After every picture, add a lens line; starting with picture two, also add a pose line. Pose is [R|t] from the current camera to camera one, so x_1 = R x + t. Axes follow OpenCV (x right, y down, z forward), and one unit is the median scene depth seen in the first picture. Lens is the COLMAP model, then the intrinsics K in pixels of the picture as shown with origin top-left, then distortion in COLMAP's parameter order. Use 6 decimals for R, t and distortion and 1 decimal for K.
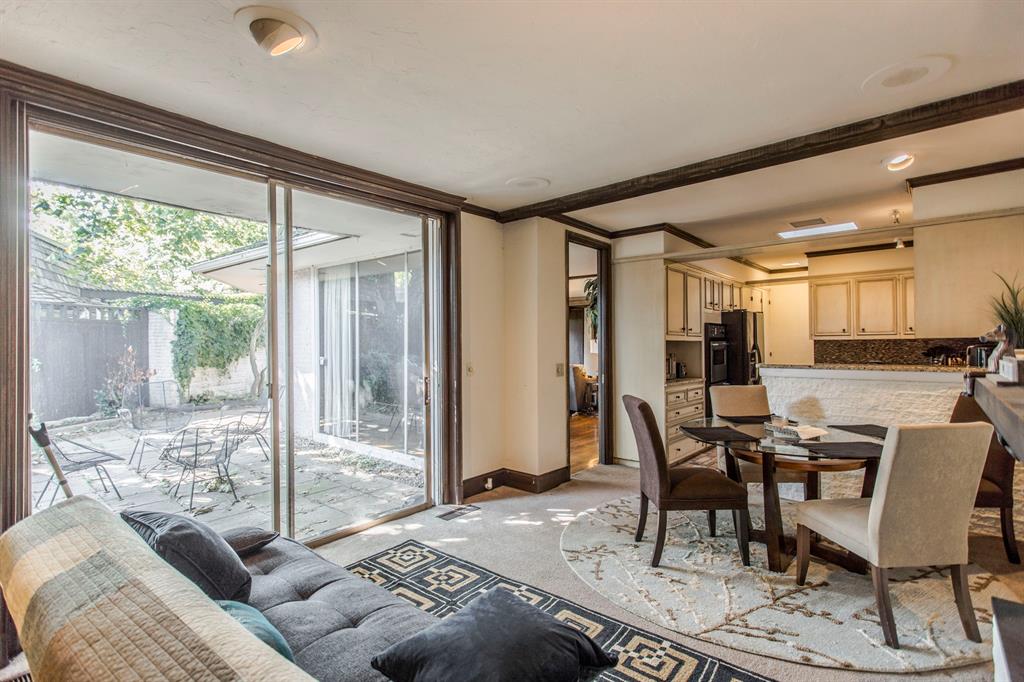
lens RADIAL K [[494.4, 0, 512.3], [0, 494.4, 340.8], [0, 0, 1]] dist [0.004281, 0.001684]
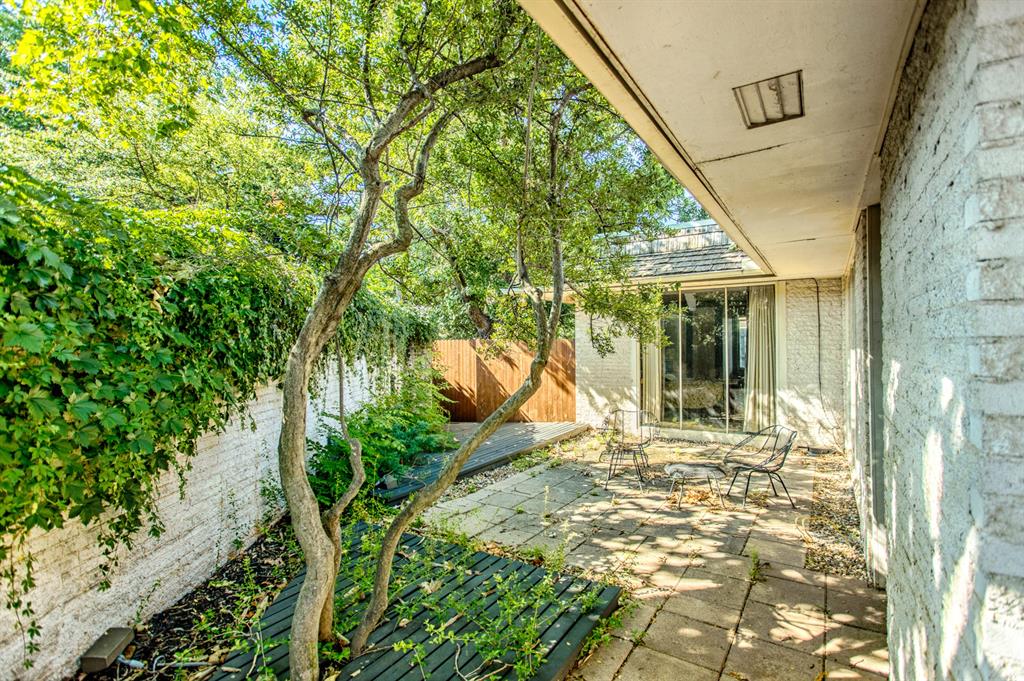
lens RADIAL K [[494.4, 0, 511.0], [0, 494.4, 341.5], [0, 0, 1]] dist [0.004281, 0.001684]
pose [[0.990812, -0.002403, 0.135225, -0.446685], [0.002802, 0.999992, -0.002762, -0.009871], [-0.135217, 0.003116, 0.990811, 0.764093]]
